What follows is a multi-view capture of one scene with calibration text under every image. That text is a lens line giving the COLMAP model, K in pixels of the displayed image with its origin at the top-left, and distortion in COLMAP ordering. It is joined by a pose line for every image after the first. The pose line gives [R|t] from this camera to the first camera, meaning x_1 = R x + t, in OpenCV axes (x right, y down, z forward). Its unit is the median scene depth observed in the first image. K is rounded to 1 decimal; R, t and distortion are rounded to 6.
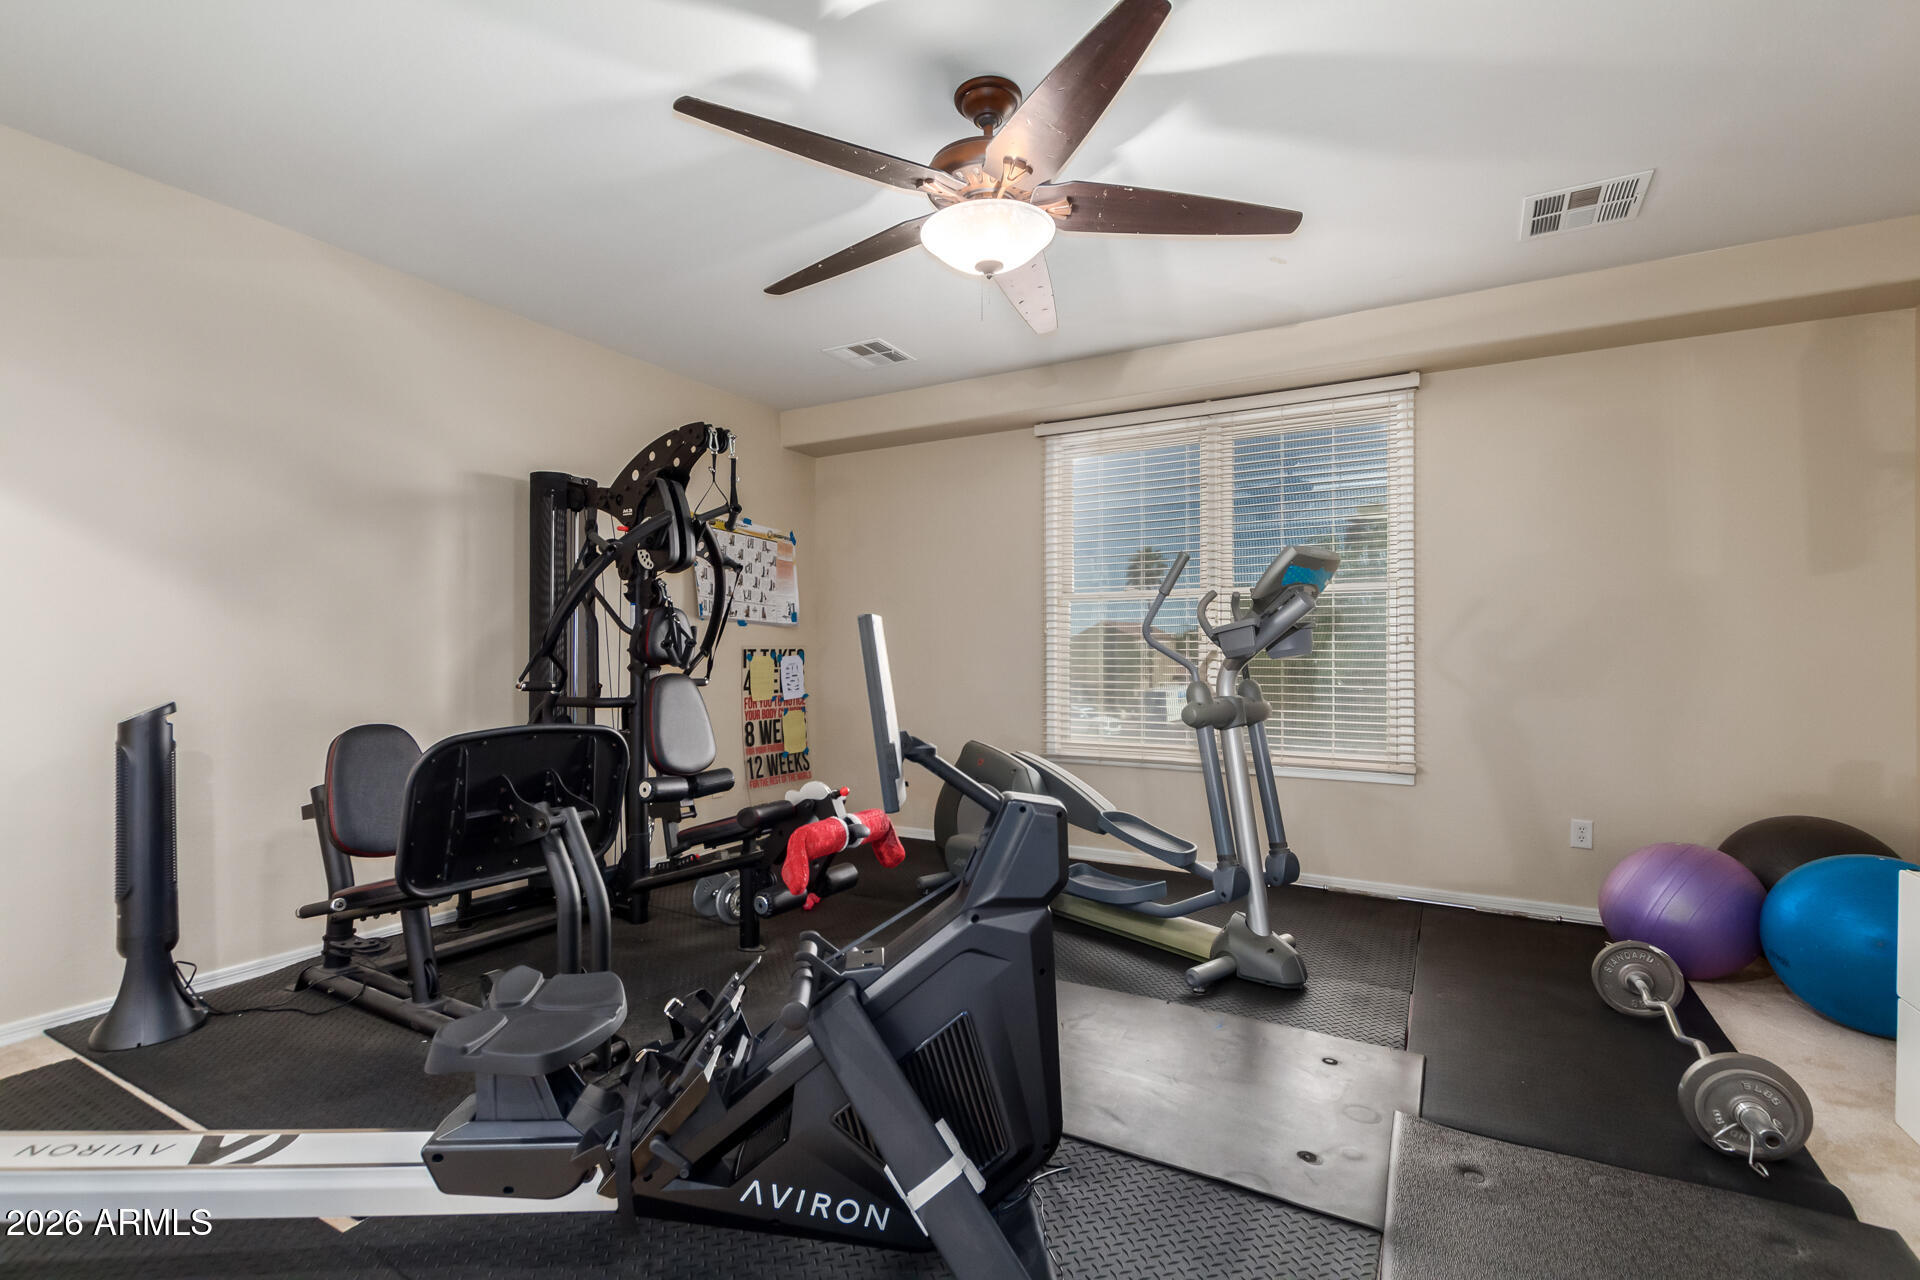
lens RADIAL K [[874.3, 0, 958.2], [0, 874.3, 646.0], [0, 0, 1]] dist [-0.001072, -0.000506]
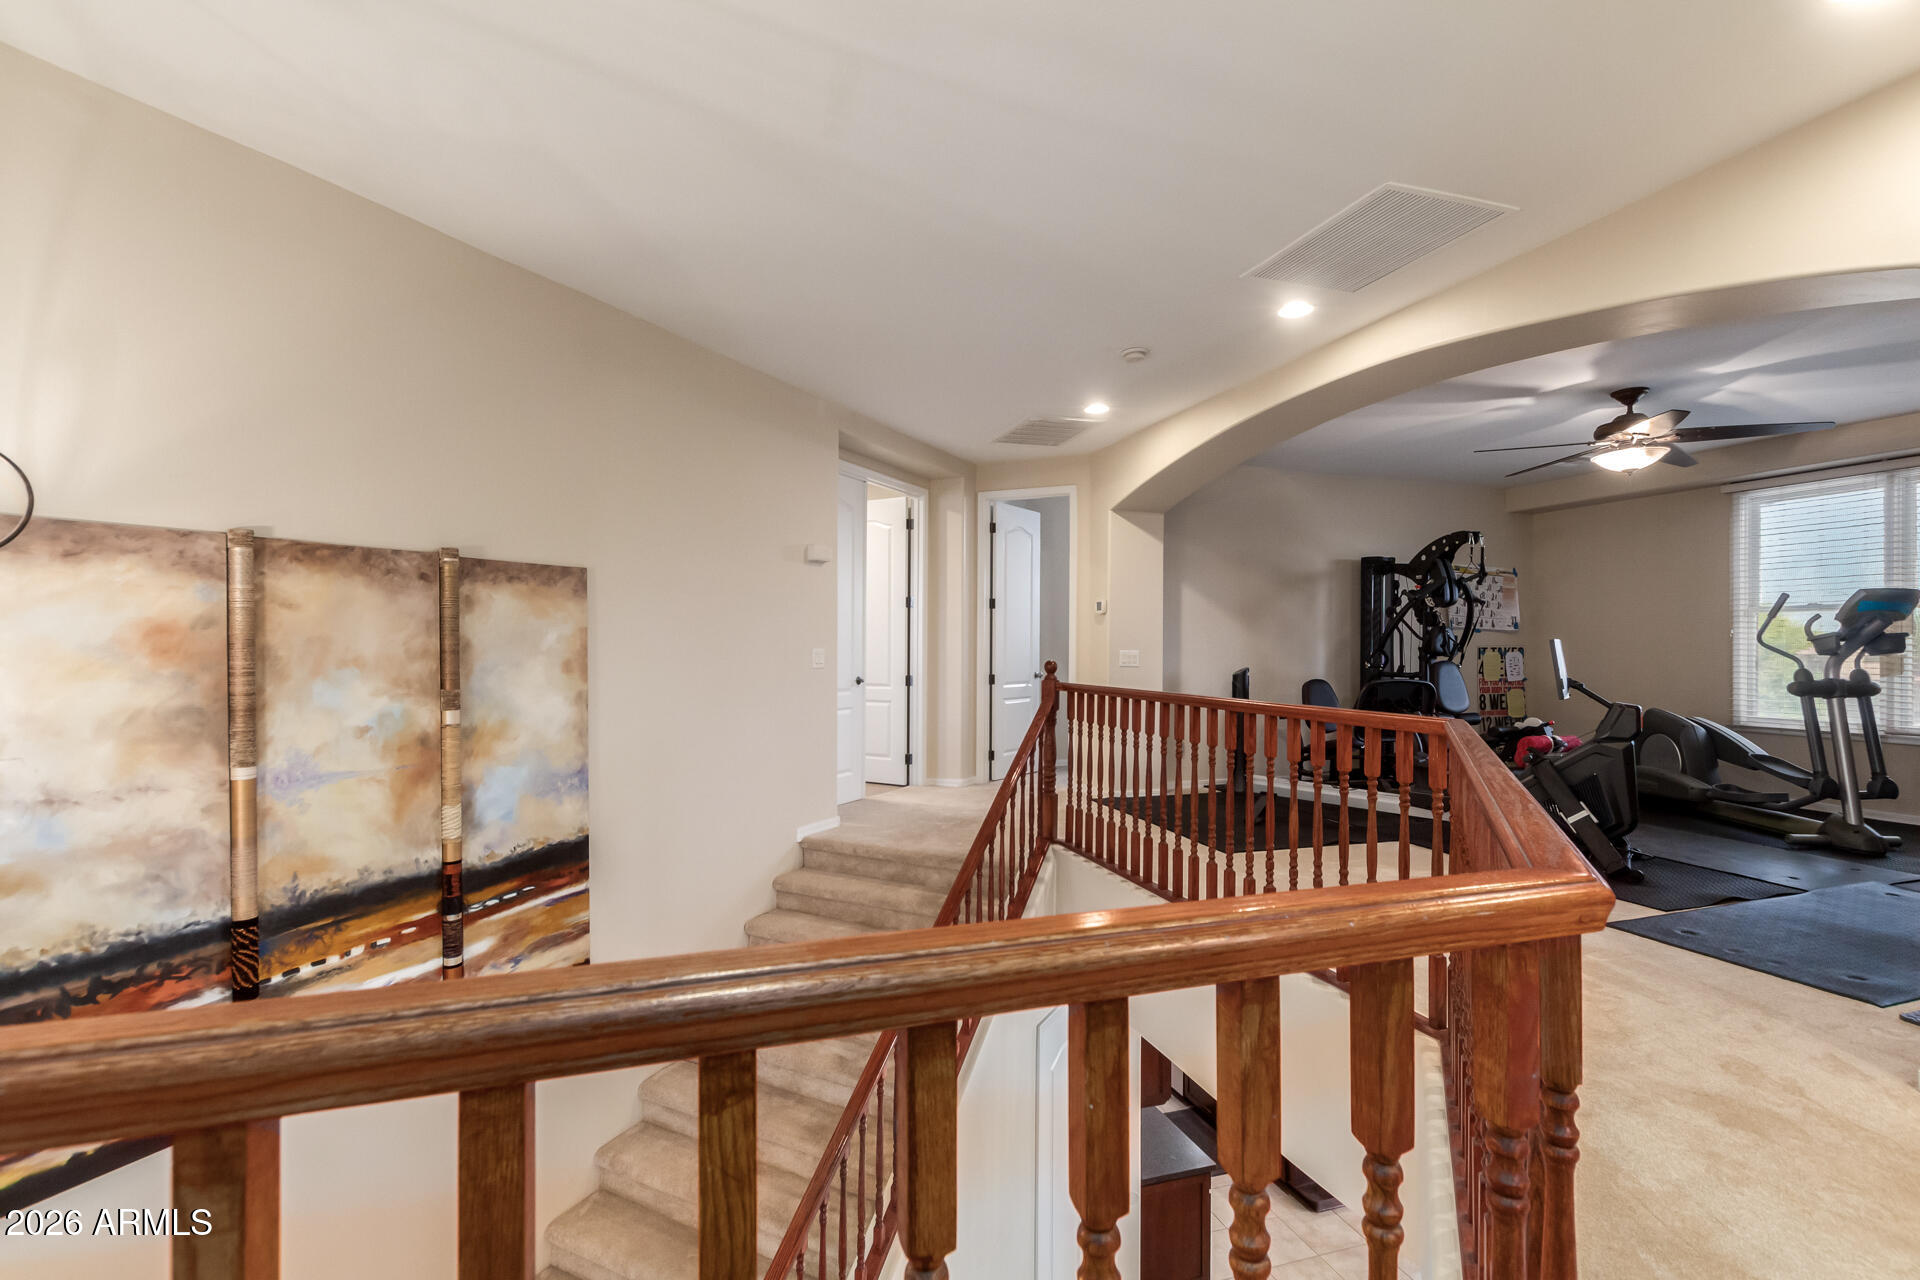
lens RADIAL K [[874.3, 0, 955.1], [0, 874.3, 646.5], [0, 0, 1]] dist [-0.001072, -0.000506]
pose [[0.735033, 0.002916, -0.678025, 0.179256], [0.001088, 0.999984, 0.005481, -0.010775], [0.678030, -0.004767, 0.735018, -1.116279]]
